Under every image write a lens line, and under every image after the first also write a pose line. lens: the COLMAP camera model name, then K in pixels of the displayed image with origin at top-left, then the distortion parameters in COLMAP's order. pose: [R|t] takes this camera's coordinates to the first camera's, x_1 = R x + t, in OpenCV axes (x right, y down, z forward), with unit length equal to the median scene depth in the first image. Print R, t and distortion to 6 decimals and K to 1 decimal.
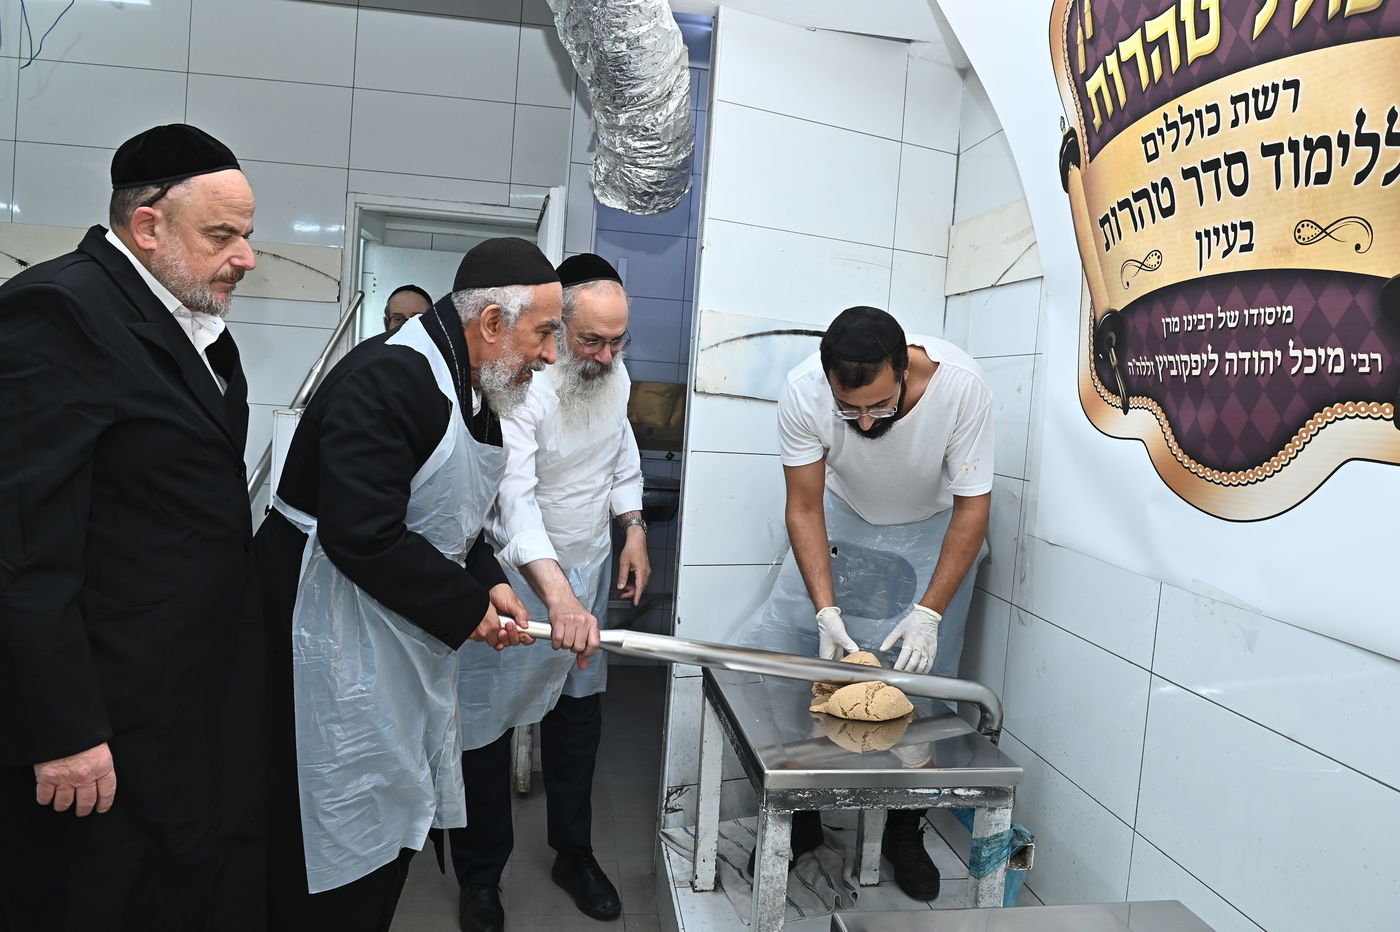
lens RADIAL K [[1020.0, 0, 713.5], [0, 1020.0, 466.0], [0, 0, 1]] dist [-0.040469, 0.002060]
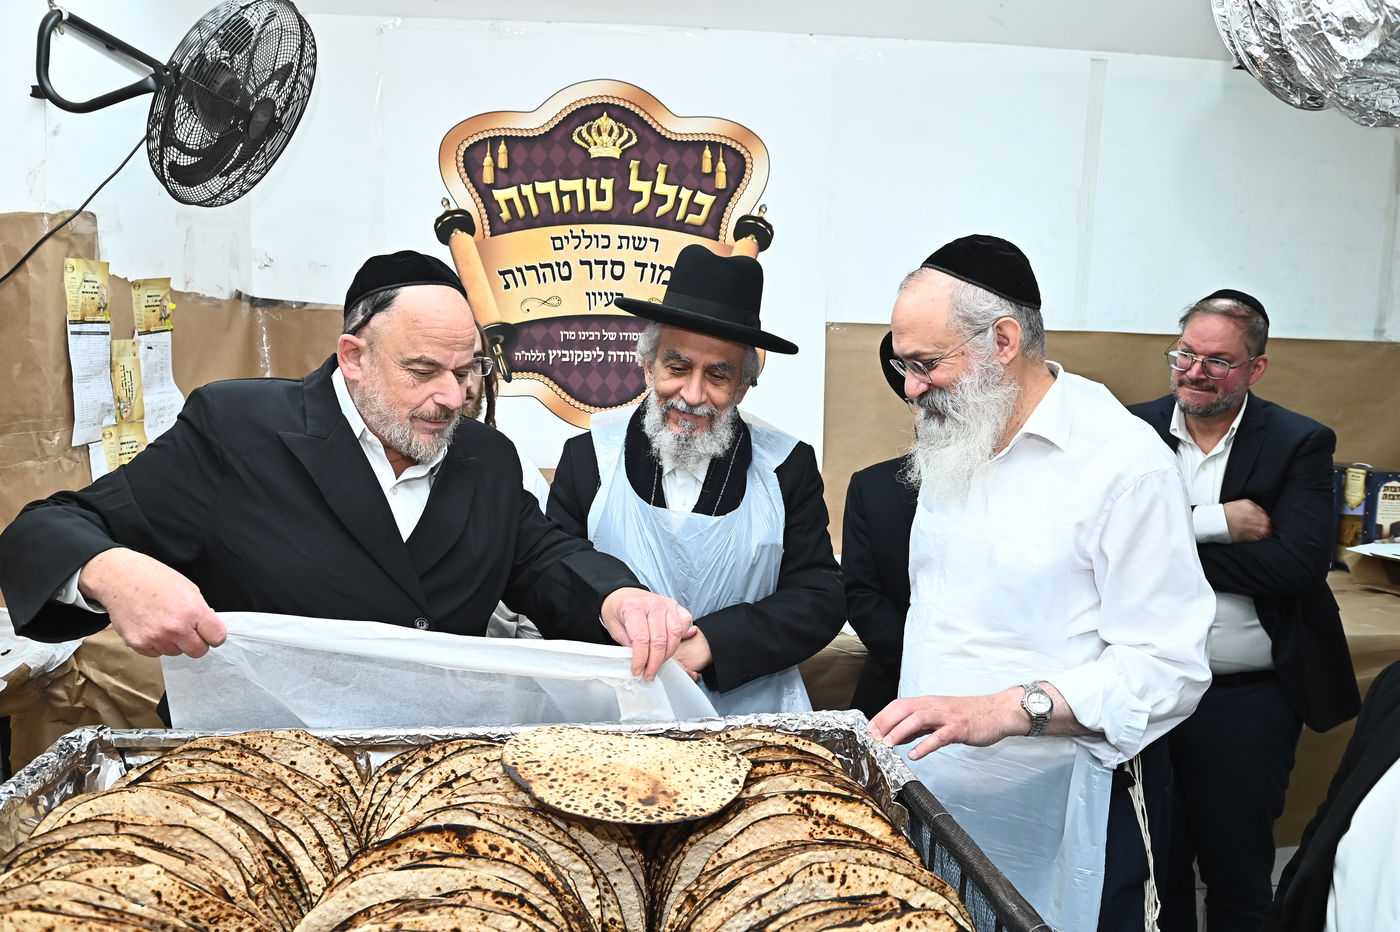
lens RADIAL K [[968.7, 0, 693.7], [0, 968.7, 471.2], [0, 0, 1]] dist [-0.047557, 0.002238]
pose [[0.125910, -0.069634, 0.989595, -1.462647], [0.064896, 0.995975, 0.061826, 0.024376], [-0.989917, 0.056436, 0.129922, 0.545478]]
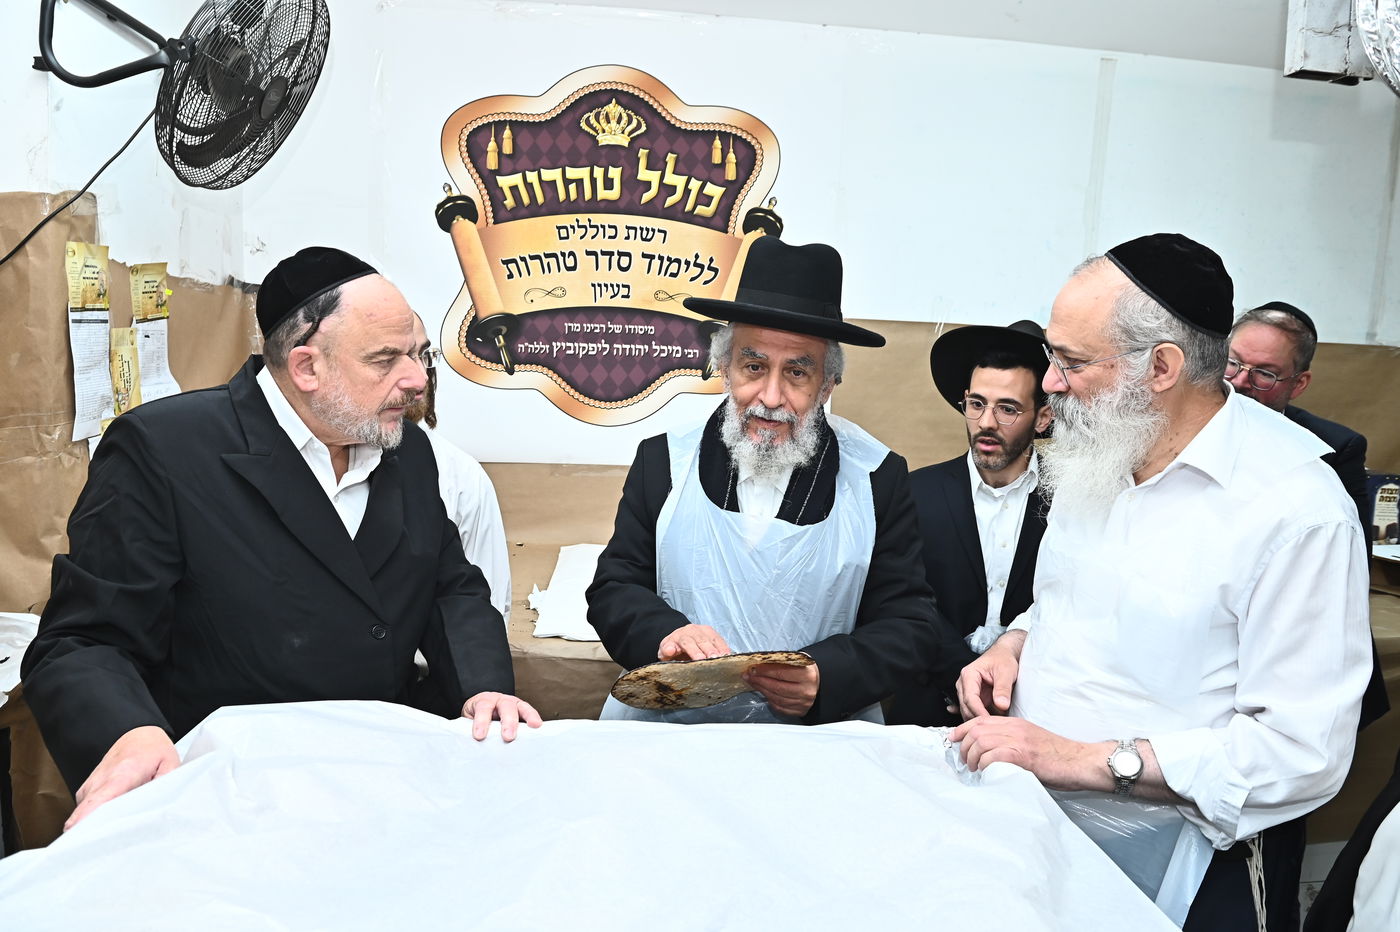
lens RADIAL K [[968.7, 0, 699.3], [0, 968.7, 473.0], [0, 0, 1]] dist [-0.047557, 0.002238]
pose [[0.077801, -0.083626, 0.993455, -1.441813], [0.053338, 0.995398, 0.079613, 0.002766], [-0.995541, 0.046795, 0.081903, 0.644643]]
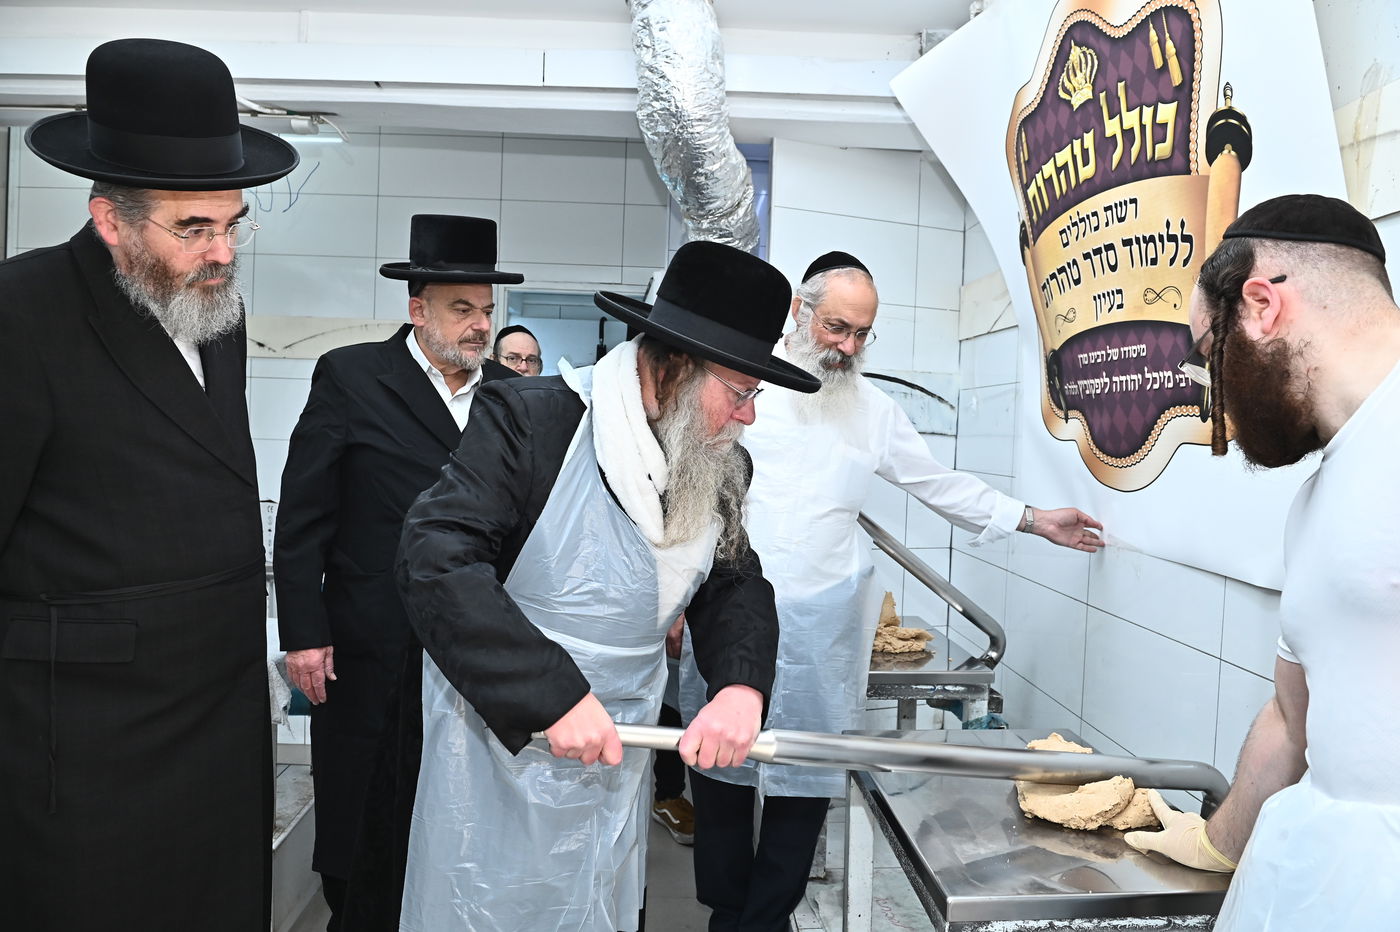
lens RADIAL K [[968.7, 0, 707.0], [0, 968.7, 471.8], [0, 0, 1]] dist [-0.047557, 0.002238]
pose [[0.993923, -0.033994, -0.104694, 0.058118], [0.030872, 0.999033, -0.031295, 0.049596], [0.105657, 0.027873, 0.994012, -0.435368]]
